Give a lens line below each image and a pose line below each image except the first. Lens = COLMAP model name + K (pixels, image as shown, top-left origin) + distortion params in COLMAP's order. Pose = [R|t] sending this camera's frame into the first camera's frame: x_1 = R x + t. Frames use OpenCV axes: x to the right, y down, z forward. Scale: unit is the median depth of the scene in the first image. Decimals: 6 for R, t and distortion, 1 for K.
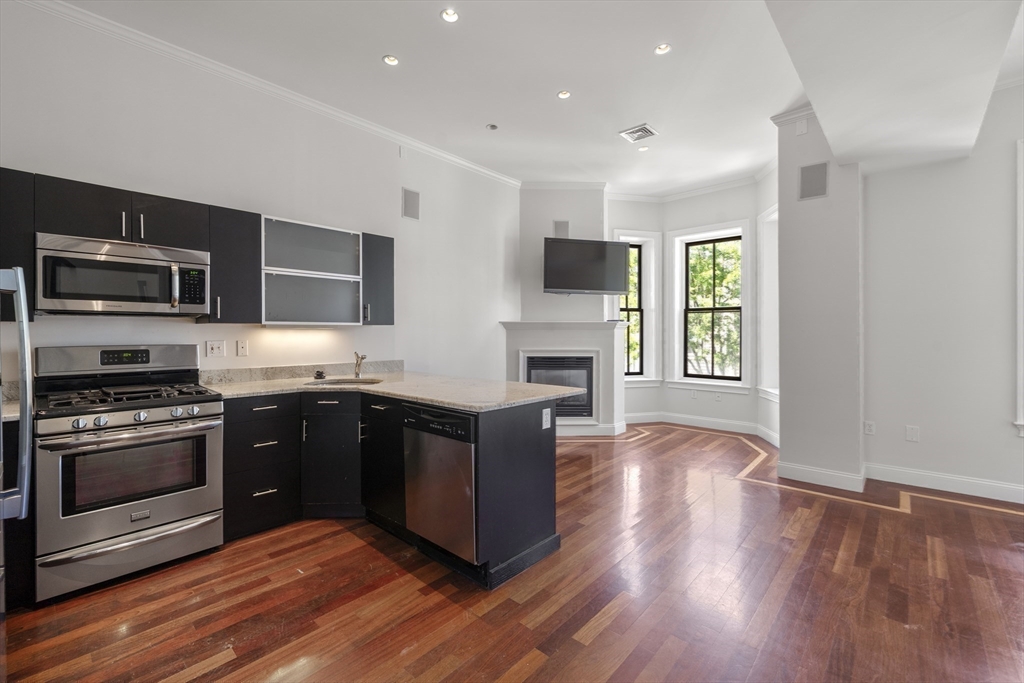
lens RADIAL K [[421.6, 0, 512.6], [0, 421.6, 335.1], [0, 0, 1]] dist [0.000118, -0.000493]
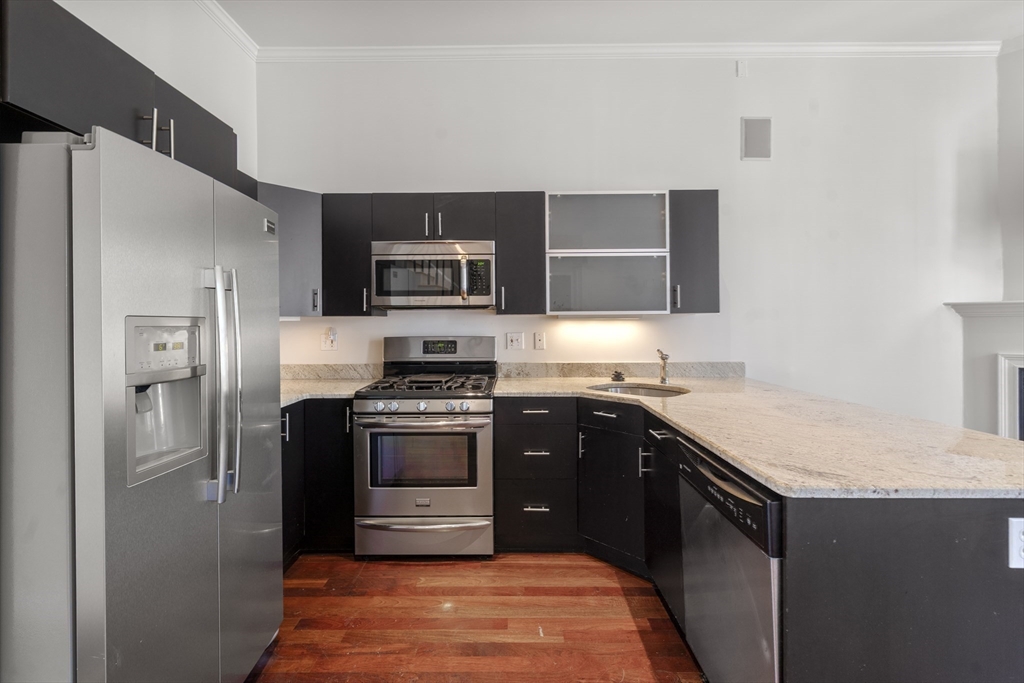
lens RADIAL K [[449.0, 0, 519.3], [0, 449.0, 317.8], [0, 0, 1]] dist [-0.003815, 0.001748]
pose [[0.662491, -0.010932, -0.748990, 0.062715], [-0.000206, 0.999891, -0.014776, -0.004462], [0.749070, 0.009943, 0.662417, 0.273298]]
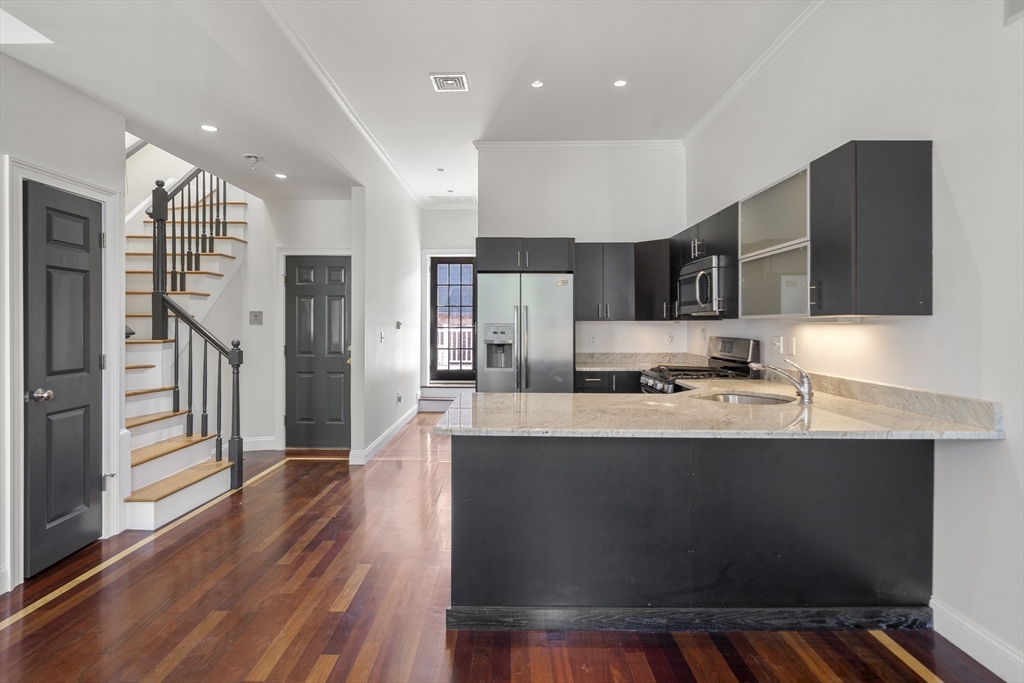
lens RADIAL K [[510.3, 0, 512.0], [0, 510.3, 323.7], [0, 0, 1]] dist [-0.001100, 0.002369]
pose [[-0.743789, 0.000845, -0.668414, 0.447422], [-0.003332, 0.999982, 0.004971, -0.016535], [0.668407, 0.005924, -0.743773, 1.265325]]
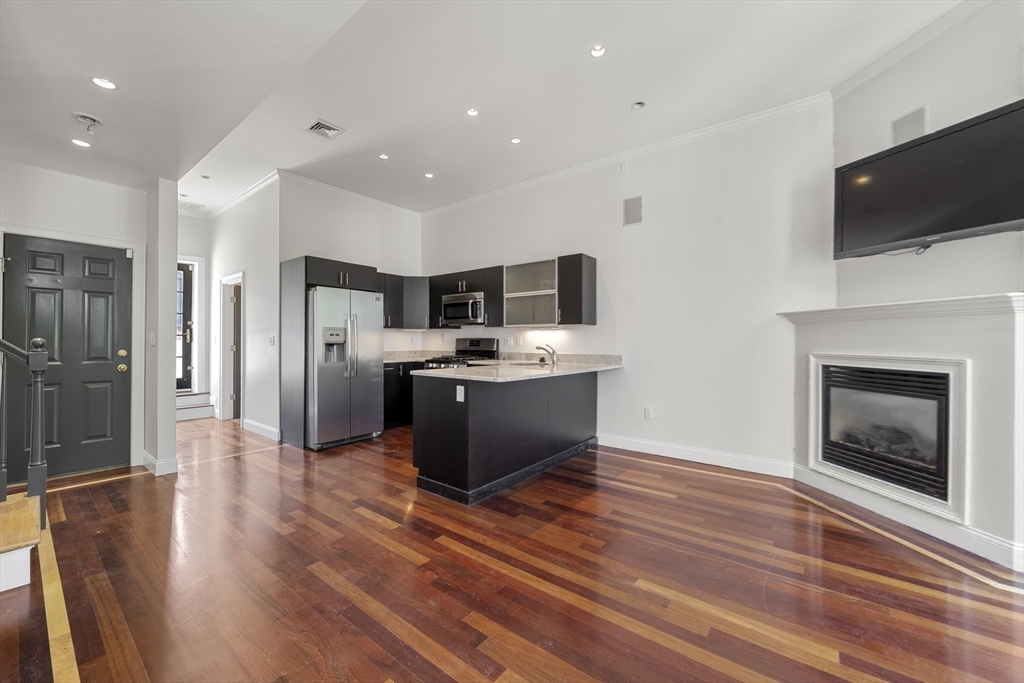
lens RADIAL K [[398.5, 0, 511.2], [0, 398.5, 339.7], [0, 0, 1]] dist [-0.011869, 0.000144]
pose [[0.083686, -0.002387, -0.996489, 0.911745], [-0.006646, 0.999974, -0.002953, 0.027834], [0.996470, 0.006870, 0.083668, 0.750290]]
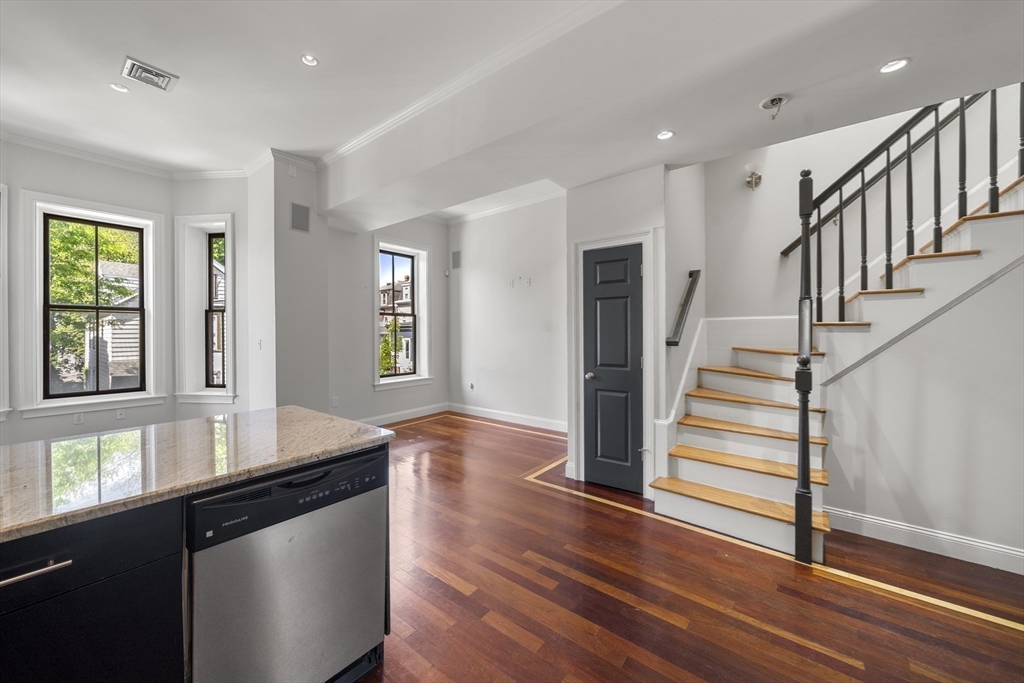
lens RADIAL K [[372.5, 0, 492.8], [0, 372.5, 337.2], [0, 0, 1]] dist [-0.001038, -0.001352]
pose [[-0.039669, -0.005396, 0.999198, -0.465679], [0.008622, 0.999946, 0.005743, -0.007399], [-0.999176, 0.008843, -0.039620, 0.495749]]
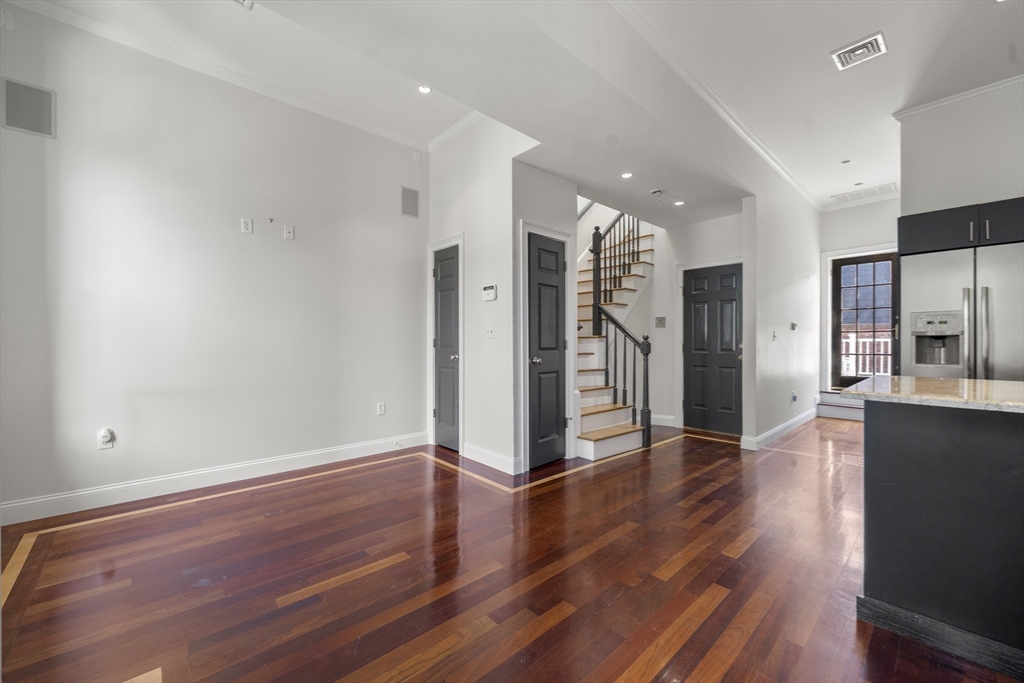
lens RADIAL K [[410.0, 0, 502.7], [0, 410.0, 344.2], [0, 0, 1]] dist [-0.000882, 0.001046]
pose [[-0.994783, 0.003174, 0.101964, 0.439470], [0.003816, 0.999974, 0.006097, 0.049074], [-0.101942, 0.006454, -0.994769, 1.248458]]
